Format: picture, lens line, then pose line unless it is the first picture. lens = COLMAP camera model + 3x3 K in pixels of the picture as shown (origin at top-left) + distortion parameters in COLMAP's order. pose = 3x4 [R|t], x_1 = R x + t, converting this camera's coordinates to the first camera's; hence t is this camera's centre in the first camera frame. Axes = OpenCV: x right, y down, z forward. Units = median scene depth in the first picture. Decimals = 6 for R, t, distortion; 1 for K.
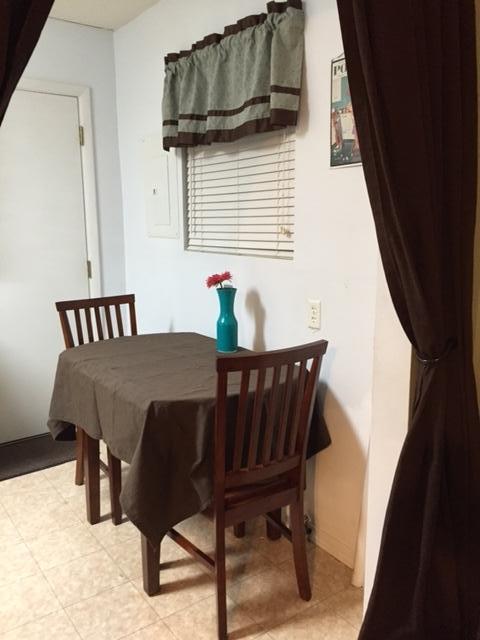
lens RADIAL K [[550.1, 0, 239.6], [0, 550.1, 325.3], [0, 0, 1]] dist [0.047075, -0.021504]
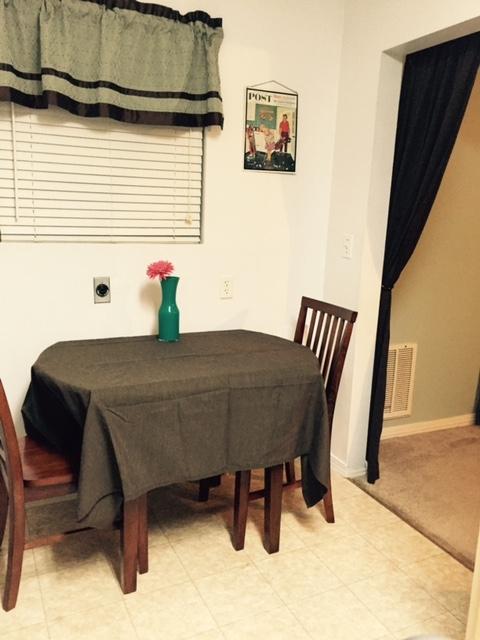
lens RADIAL K [[550.1, 0, 244.9], [0, 550.1, 318.0], [0, 0, 1]] dist [0.047075, -0.021504]
pose [[0.165992, -0.195621, 0.966529, -1.063947], [0.143595, 0.974475, 0.172568, -0.158386], [-0.975616, 0.110144, 0.189846, 0.736317]]
